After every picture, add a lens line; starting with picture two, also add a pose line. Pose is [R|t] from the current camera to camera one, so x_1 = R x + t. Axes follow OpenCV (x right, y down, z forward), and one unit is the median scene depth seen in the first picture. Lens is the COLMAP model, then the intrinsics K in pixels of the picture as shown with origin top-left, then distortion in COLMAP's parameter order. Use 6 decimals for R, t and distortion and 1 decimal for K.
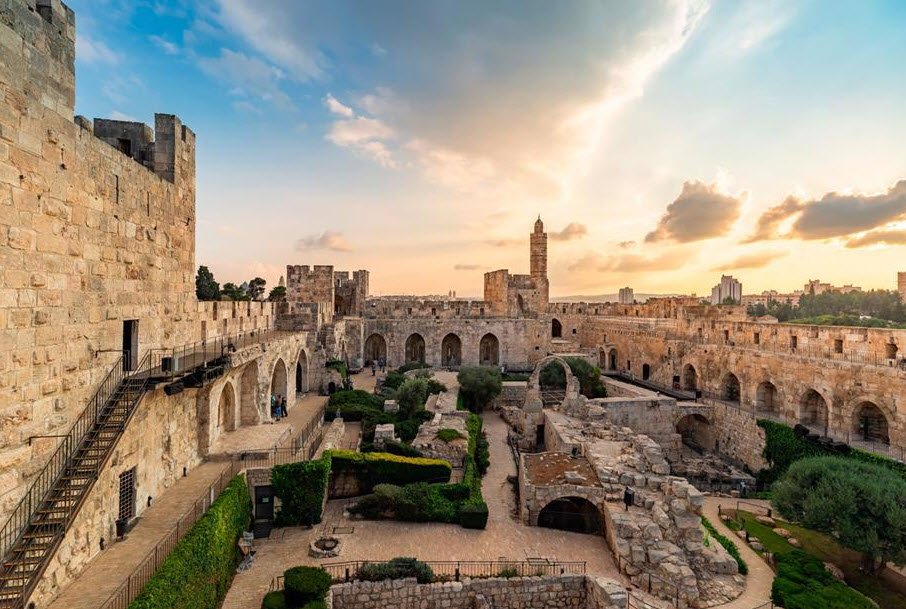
lens RADIAL K [[404.6, 0, 450.7], [0, 404.6, 308.8], [0, 0, 1]] dist [0.021608, 0.000680]
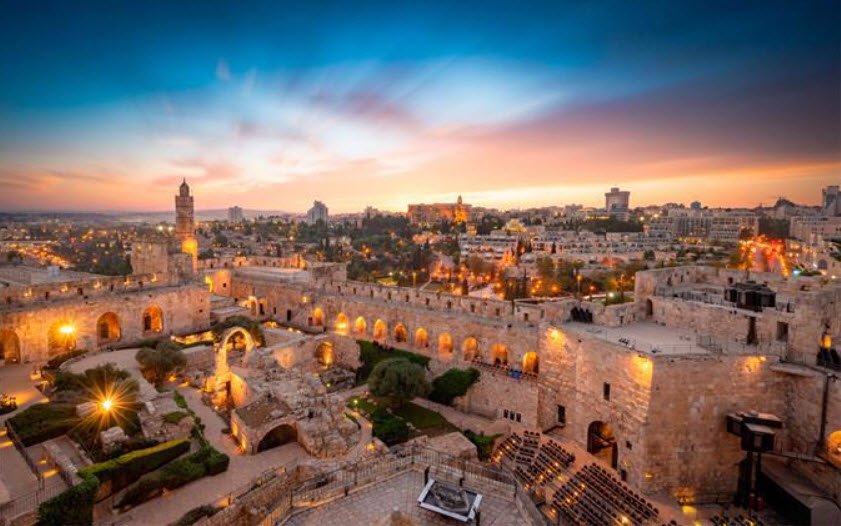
lens RADIAL K [[381.8, 0, 419.4], [0, 381.8, 261.7], [0, 0, 1]] dist [0.010736, -0.000635]
pose [[0.657832, -0.064915, 0.750362, -0.324570], [-0.003869, 0.995974, 0.089555, -0.248185], [-0.753155, -0.061815, 0.654932, -0.290527]]
